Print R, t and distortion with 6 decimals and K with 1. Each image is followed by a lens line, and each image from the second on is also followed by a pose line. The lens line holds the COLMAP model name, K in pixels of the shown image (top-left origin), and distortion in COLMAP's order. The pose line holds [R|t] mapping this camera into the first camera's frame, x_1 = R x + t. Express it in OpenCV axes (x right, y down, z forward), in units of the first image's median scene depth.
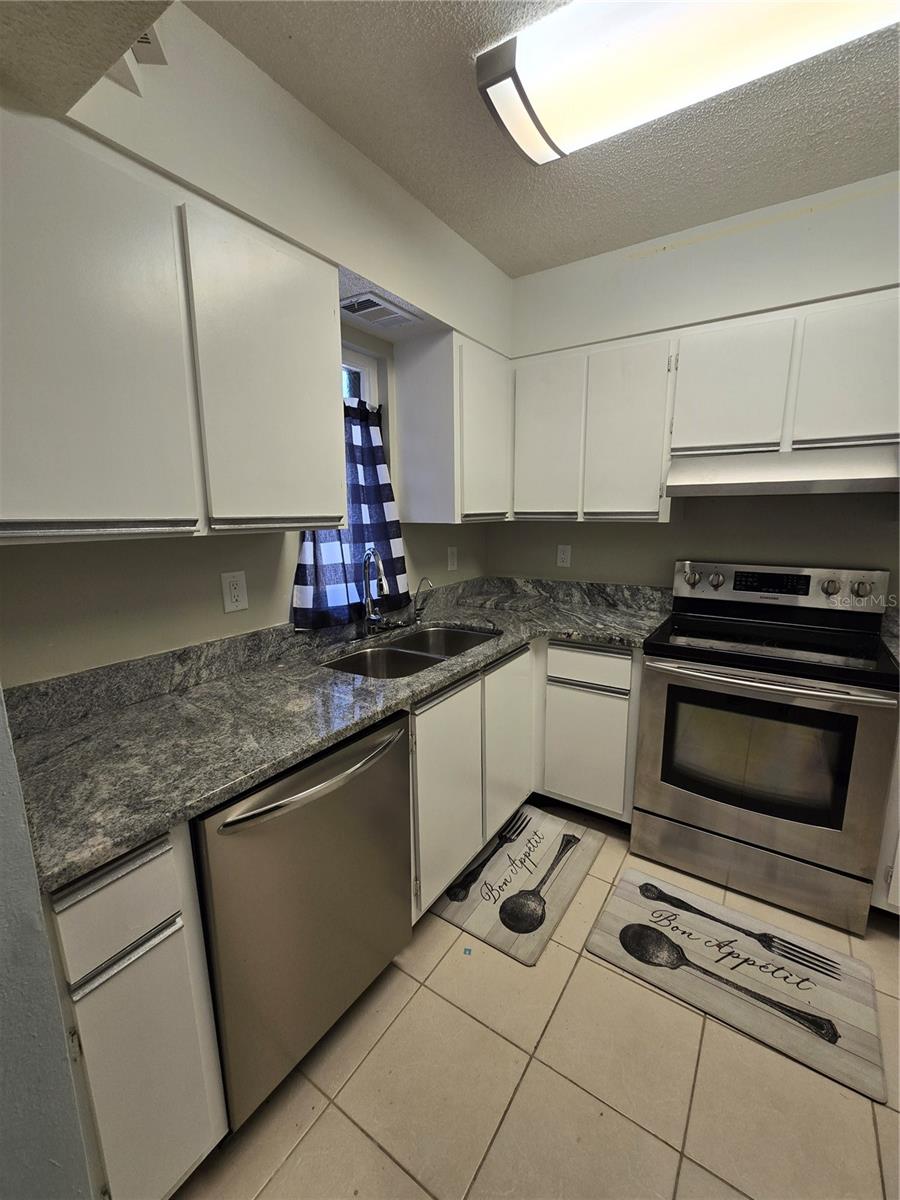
lens RADIAL K [[493.7, 0, 452.4], [0, 493.7, 600.8], [0, 0, 1]] dist [-0.002654, 0.001683]
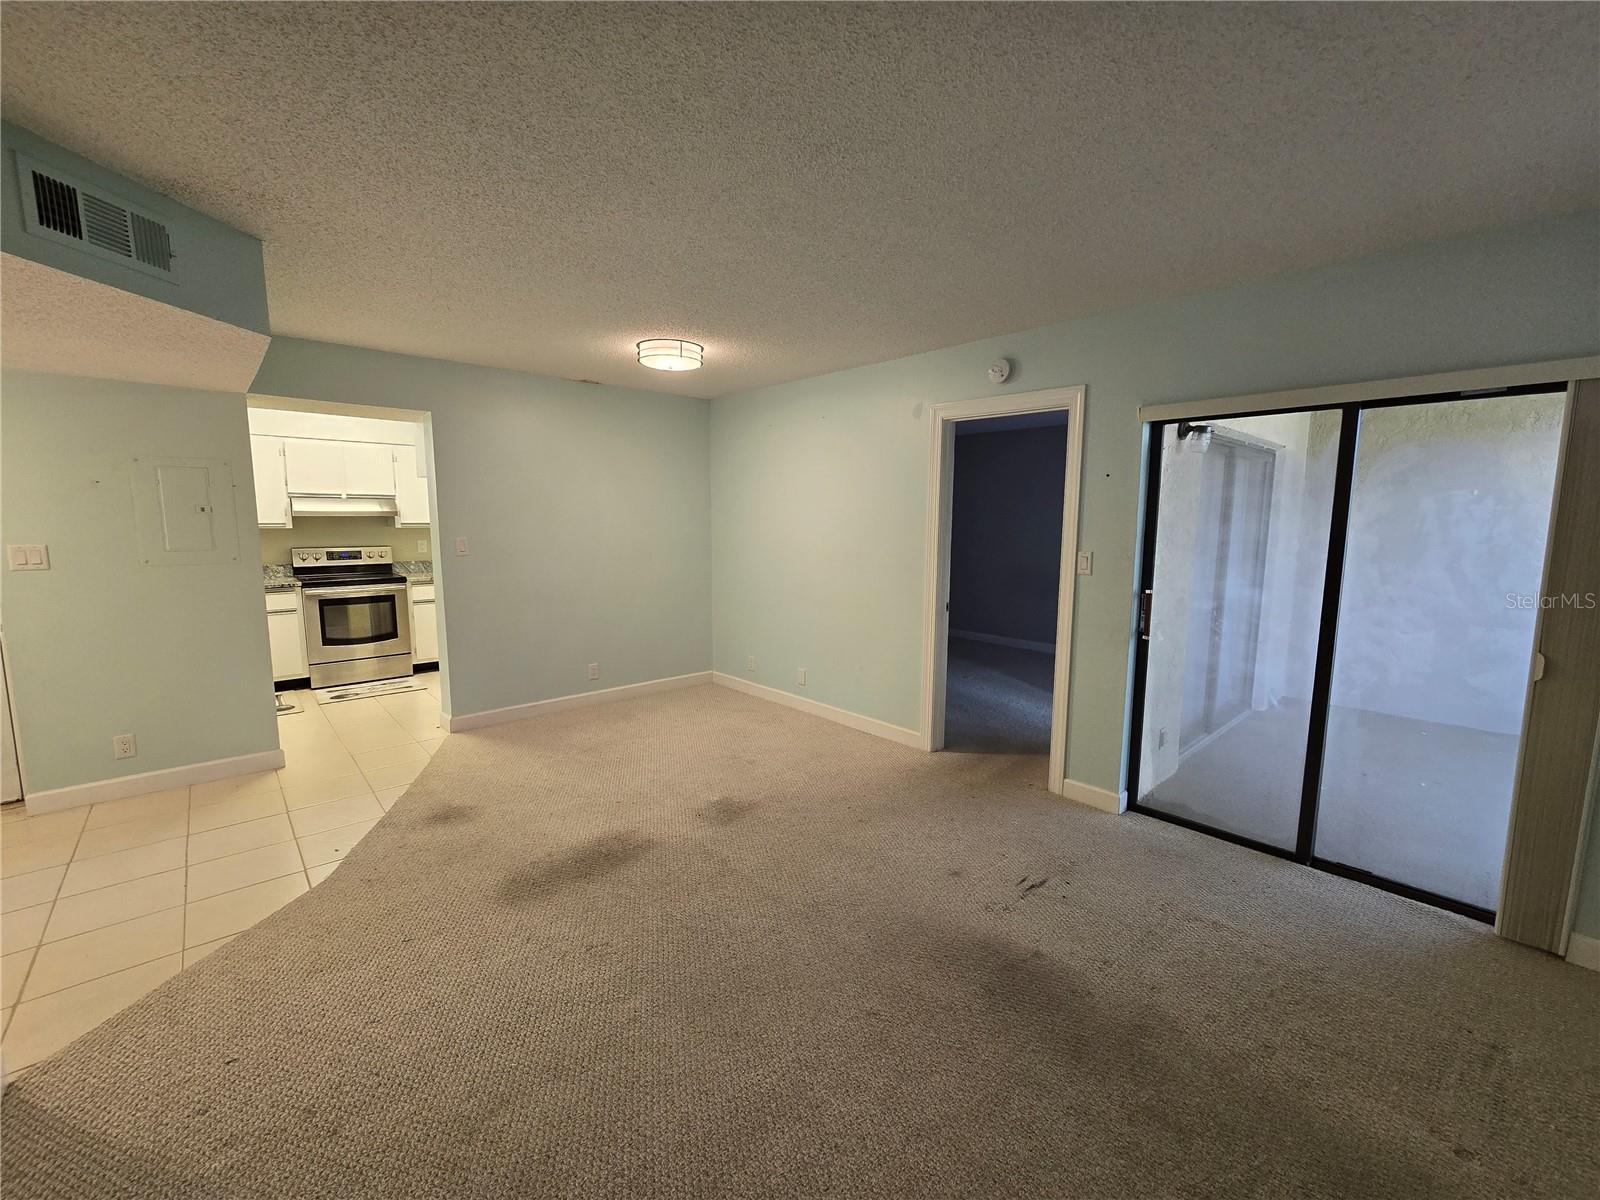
lens RADIAL K [[658.3, 0, 805.5], [0, 658.3, 603.6], [0, 0, 1]] dist [-0.002654, 0.001683]
pose [[0.239522, -0.119505, 0.963508, -1.903605], [0.165138, 0.982950, 0.080864, 0.308632], [-0.956744, 0.139743, 0.255173, -1.868687]]
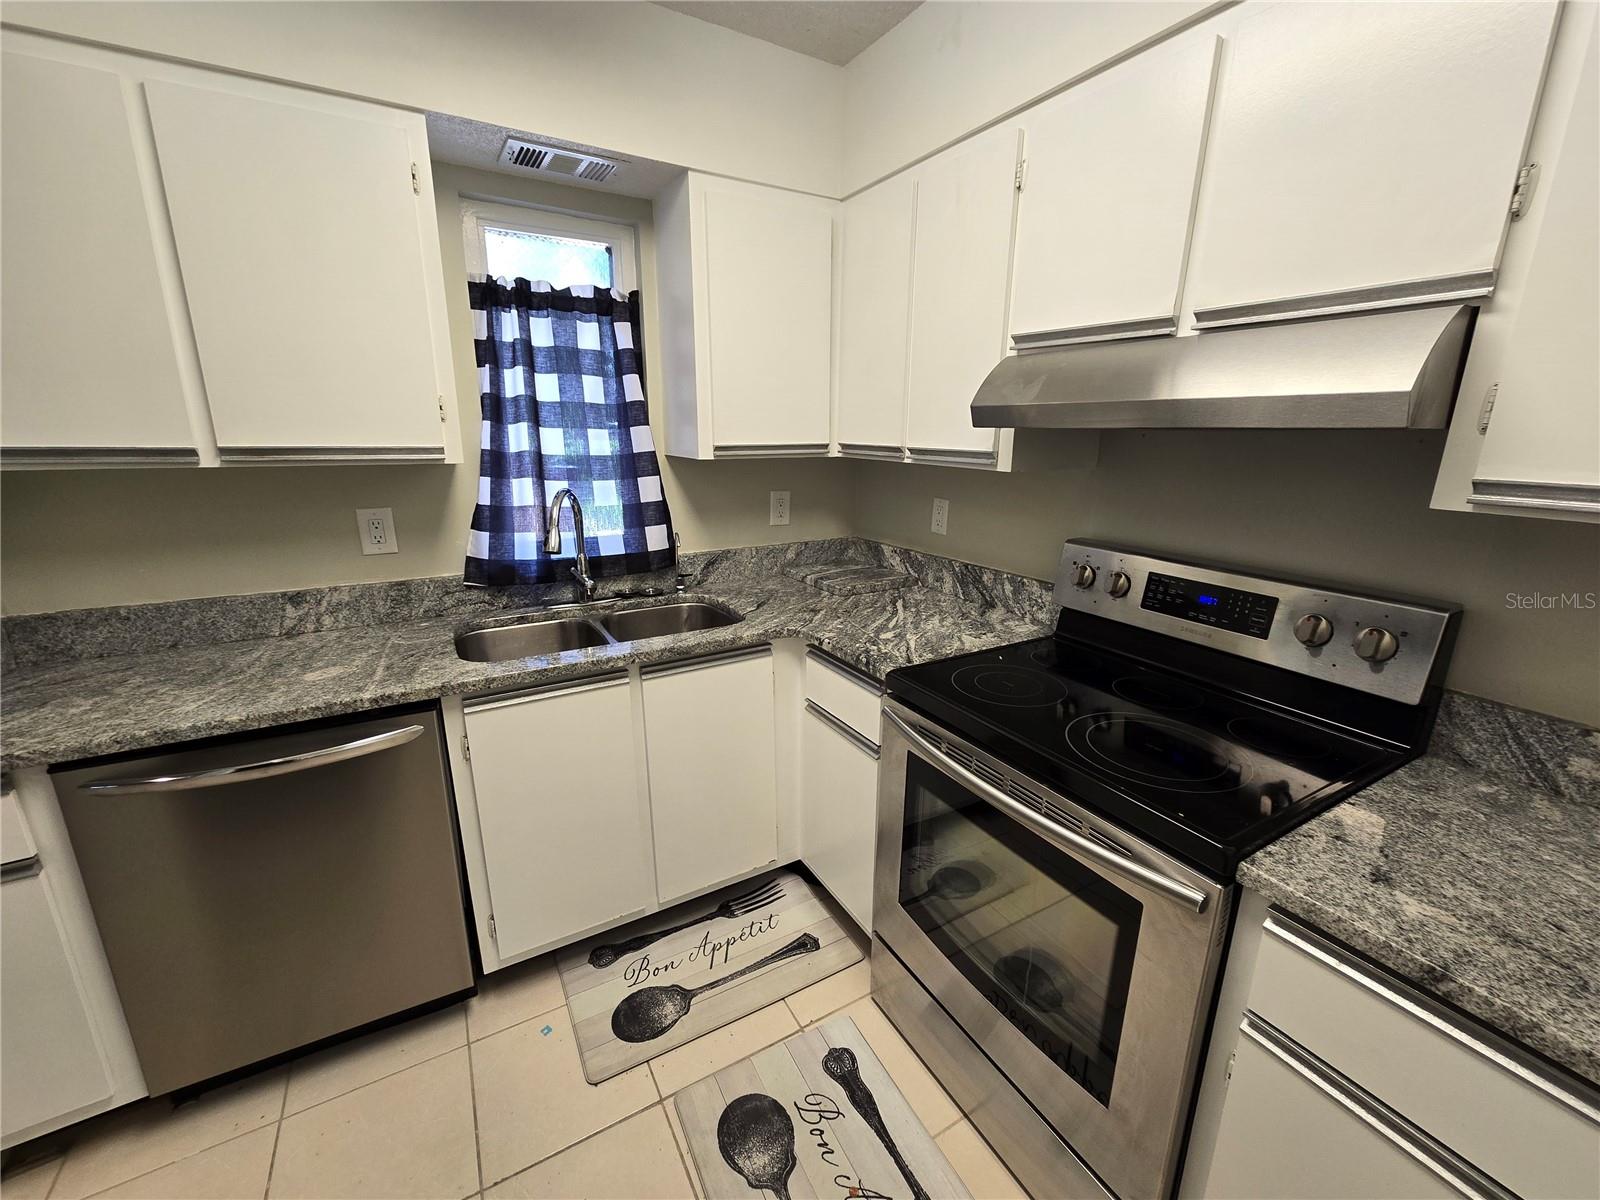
lens RADIAL K [[658.3, 0, 803.8], [0, 658.3, 596.0], [0, 0, 1]] dist [-0.002654, 0.001683]
pose [[0.897129, 0.126523, -0.423262, 0.630981], [-0.096255, 0.991074, 0.092239, -0.073546], [0.431155, -0.042009, 0.901300, 0.245231]]
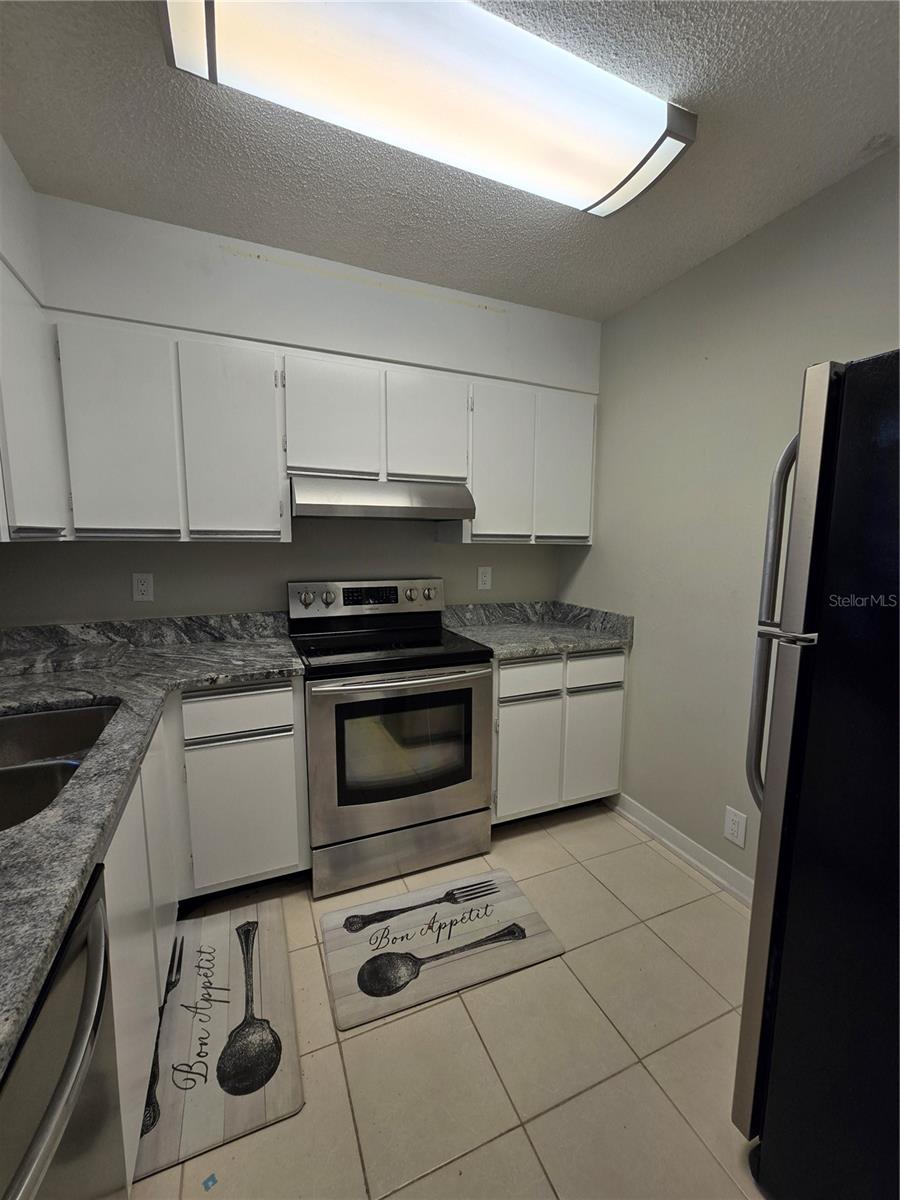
lens RADIAL K [[493.7, 0, 450.7], [0, 493.7, 603.3], [0, 0, 1]] dist [-0.002654, 0.001683]
pose [[0.544499, -0.094499, 0.833421, -0.232715], [0.142584, 0.989599, 0.019053, -0.016318], [-0.826554, 0.108458, 0.552310, 0.247705]]
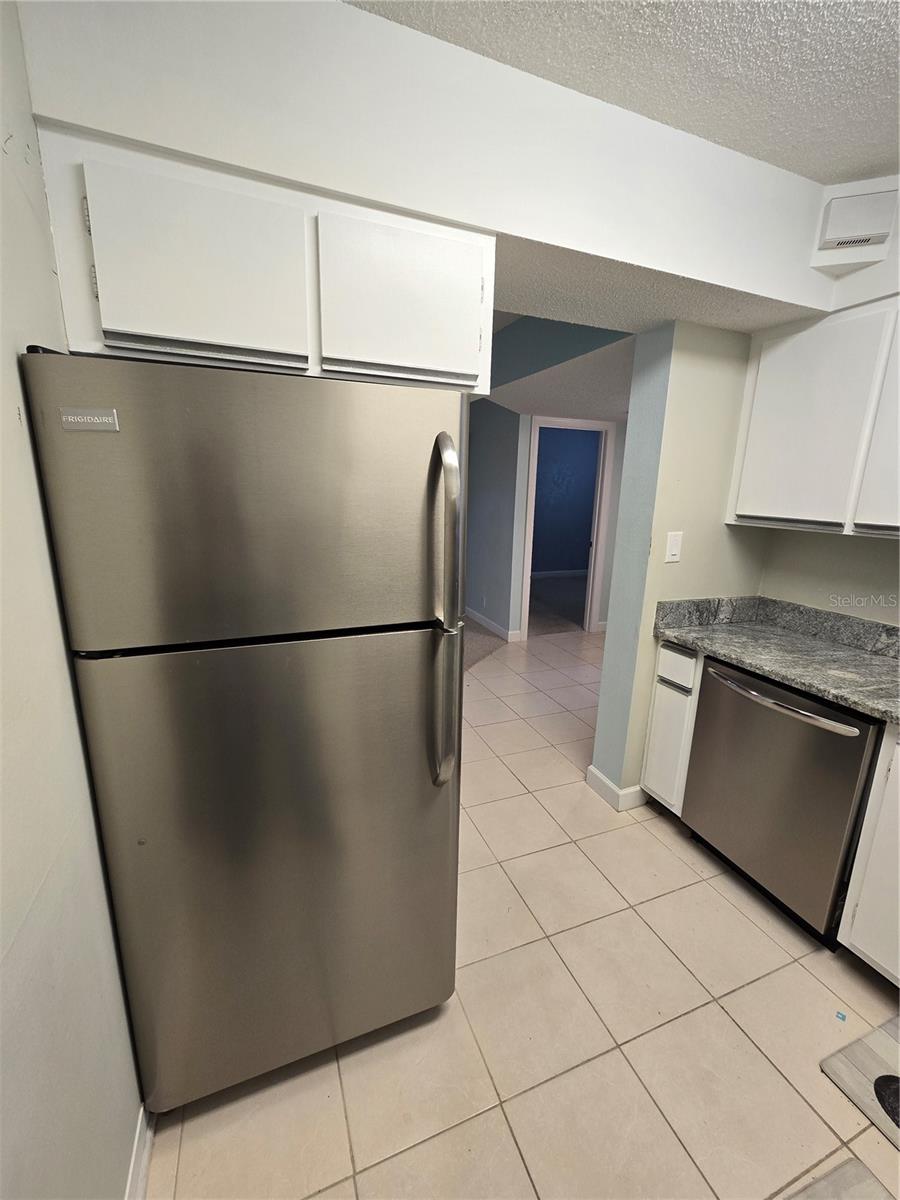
lens RADIAL K [[493.7, 0, 454.9], [0, 493.7, 601.6], [0, 0, 1]] dist [-0.002654, 0.001683]
pose [[-0.560411, 0.180572, -0.808291, 0.877200], [-0.170198, 0.930005, 0.325766, -0.145011], [0.810538, 0.320133, -0.490452, 0.537723]]
